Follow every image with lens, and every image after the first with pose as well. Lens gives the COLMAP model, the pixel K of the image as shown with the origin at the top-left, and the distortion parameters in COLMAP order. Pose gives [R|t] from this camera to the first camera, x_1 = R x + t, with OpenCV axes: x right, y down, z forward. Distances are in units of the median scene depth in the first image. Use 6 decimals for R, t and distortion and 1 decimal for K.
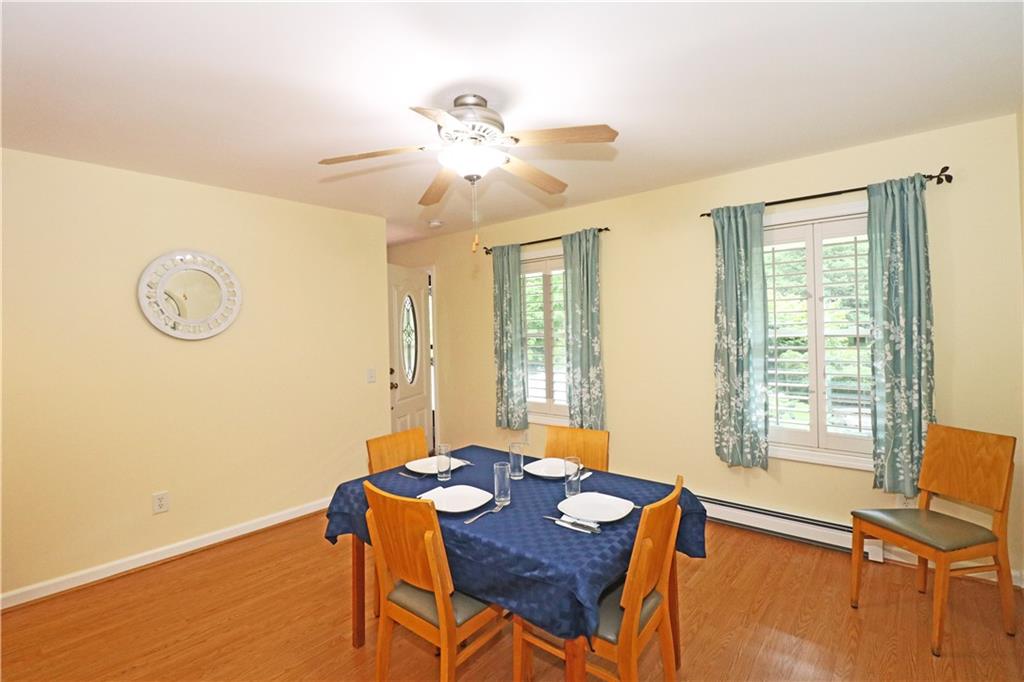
lens RADIAL K [[473.5, 0, 507.8], [0, 473.5, 326.1], [0, 0, 1]] dist [0.000360, -0.014109]
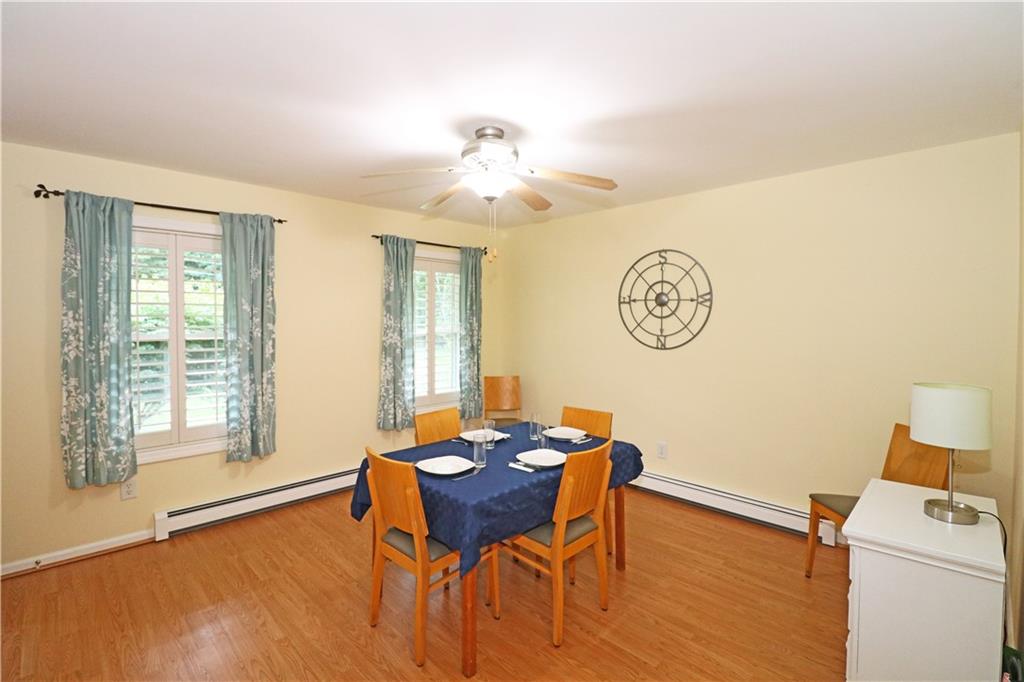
lens RADIAL K [[473.5, 0, 507.8], [0, 473.5, 326.1], [0, 0, 1]] dist [0.000360, -0.014109]
pose [[0.076984, 0.004699, 0.997021, -0.828765], [-0.008274, 0.999957, -0.004074, 0.002074], [-0.996998, -0.007935, 0.077020, 0.582575]]
